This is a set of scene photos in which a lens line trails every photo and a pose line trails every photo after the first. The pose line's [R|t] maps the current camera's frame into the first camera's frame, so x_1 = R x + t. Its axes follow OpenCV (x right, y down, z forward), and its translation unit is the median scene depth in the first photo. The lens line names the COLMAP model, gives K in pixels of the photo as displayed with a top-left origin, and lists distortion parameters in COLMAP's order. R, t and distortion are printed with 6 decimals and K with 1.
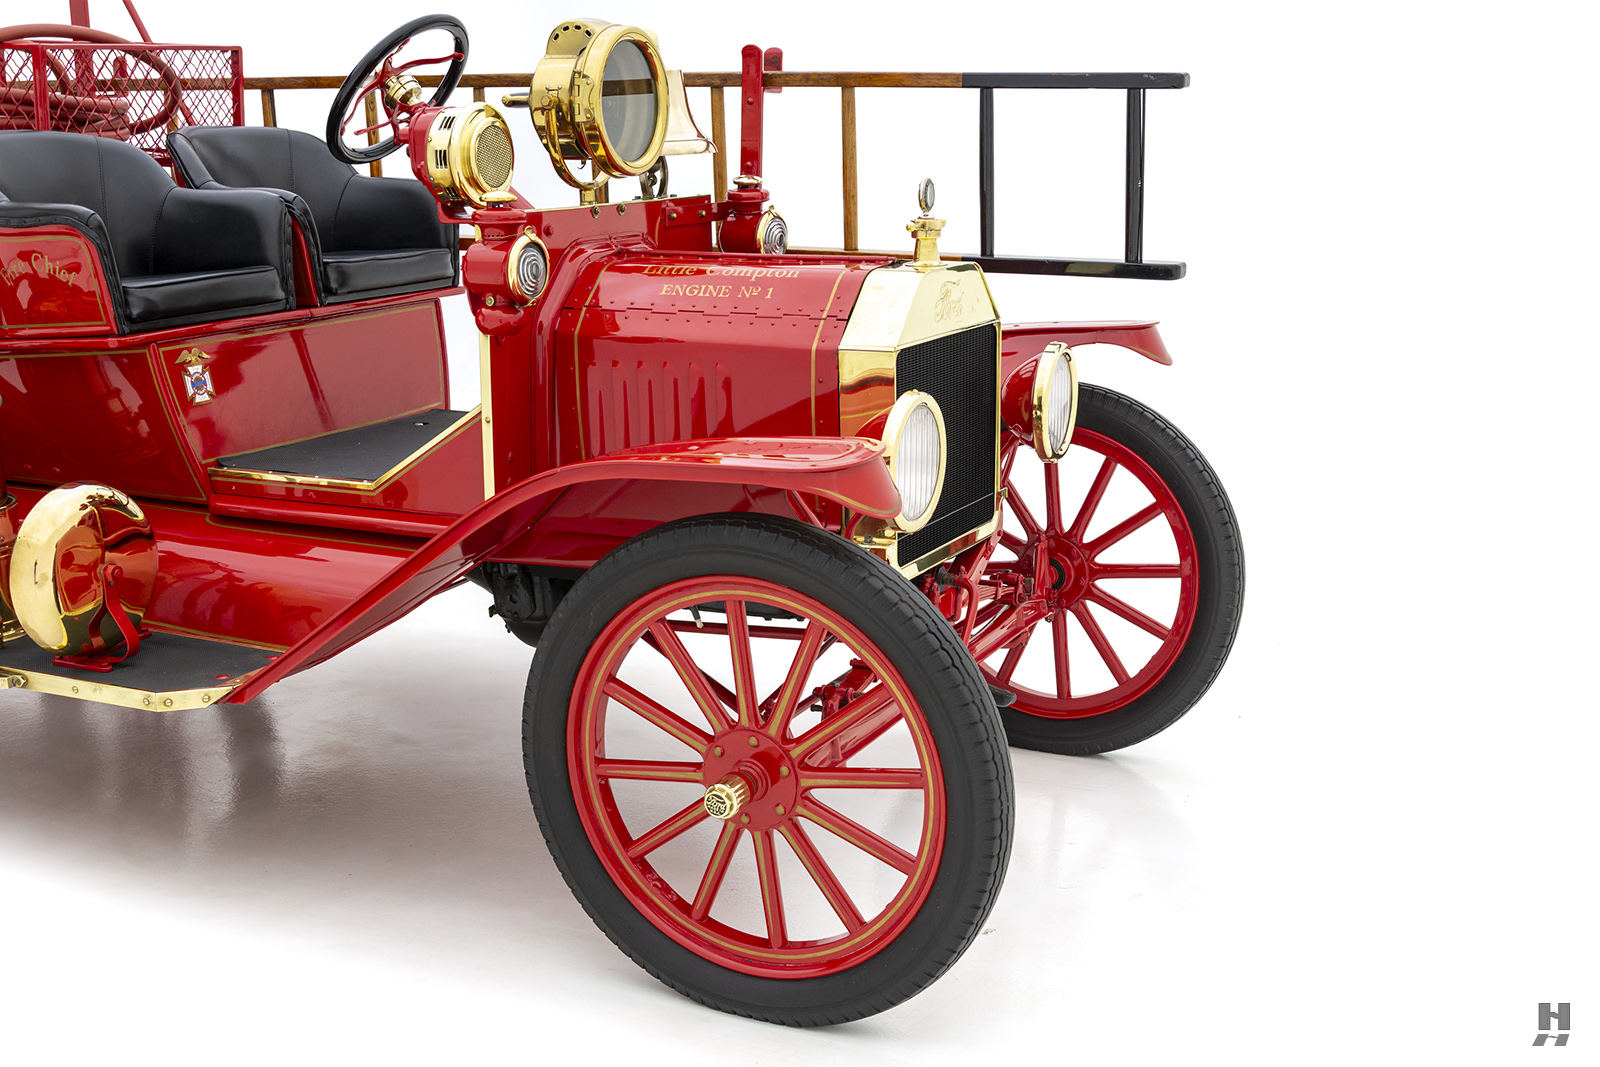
lens RADIAL K [[2153.1, 0, 800.3], [0, 2153.1, 534.9], [0, 0, 1]] dist [-0.031284, 0.000000]
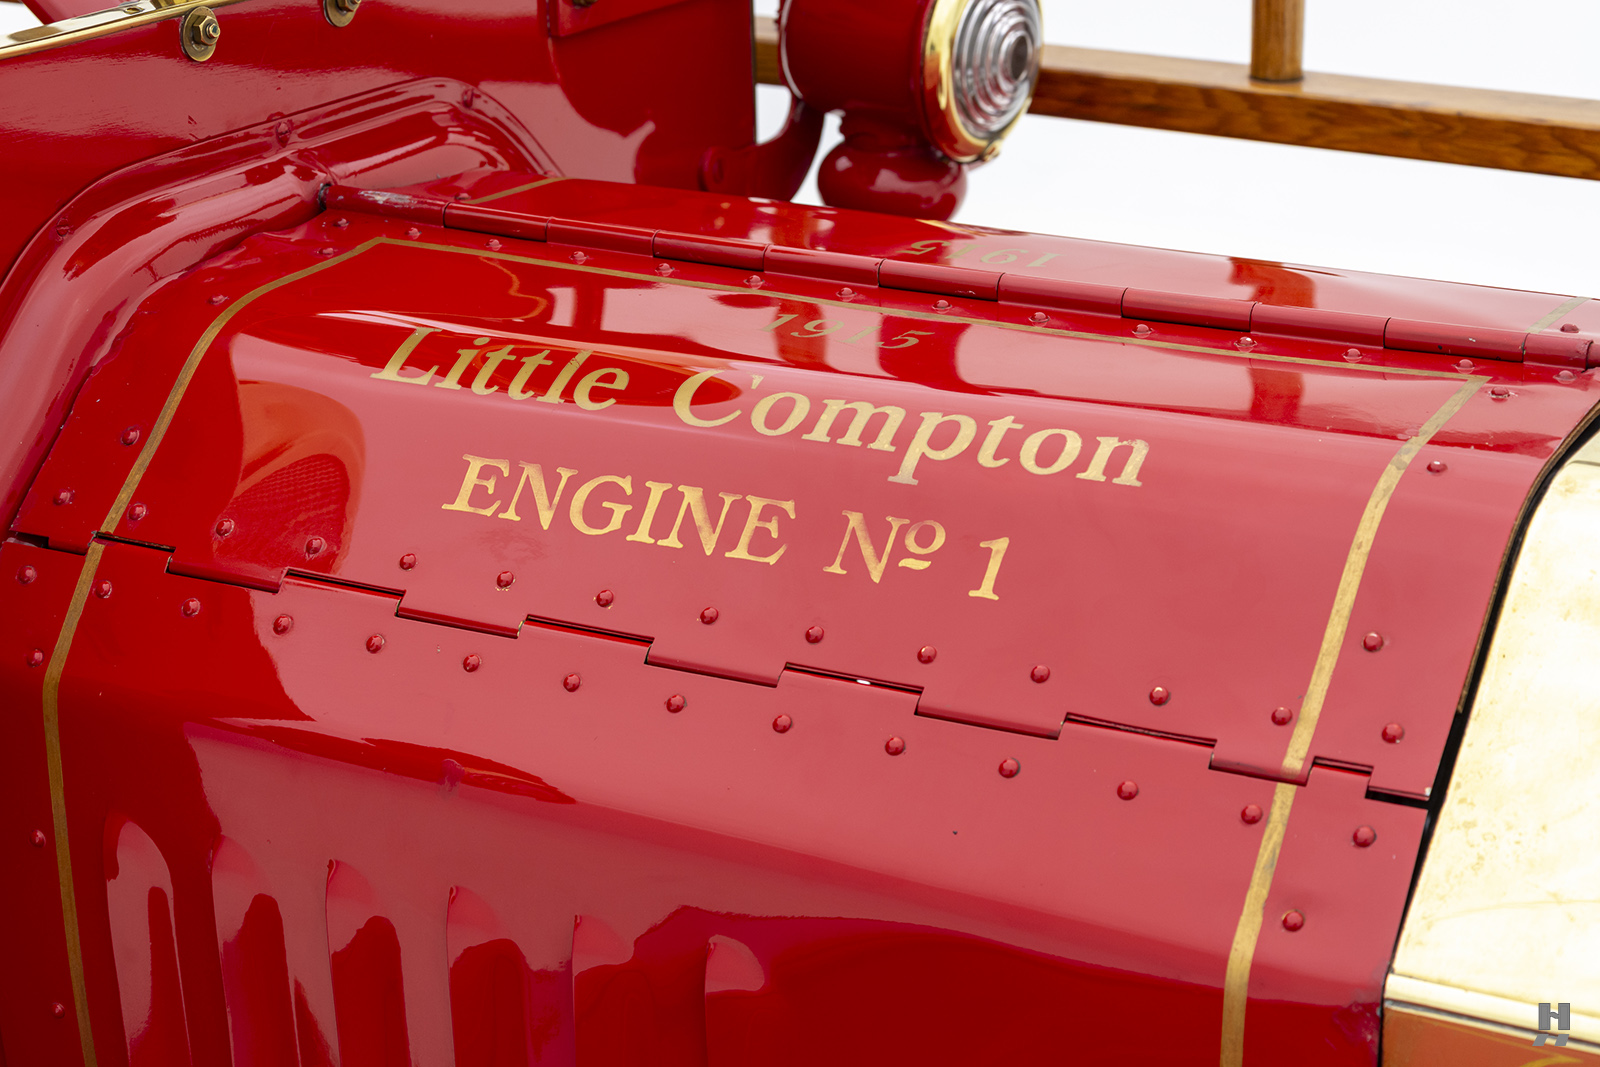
lens RADIAL K [[3130.7, 0, 800.5], [0, 3130.7, 532.7], [0, 0, 1]] dist [0.013736, 0.000000]
pose [[0.998263, 0.018463, -0.055944, -0.015511], [-0.011469, 0.992358, 0.122858, -0.147851], [0.057785, -0.122003, 0.990846, 0.717126]]
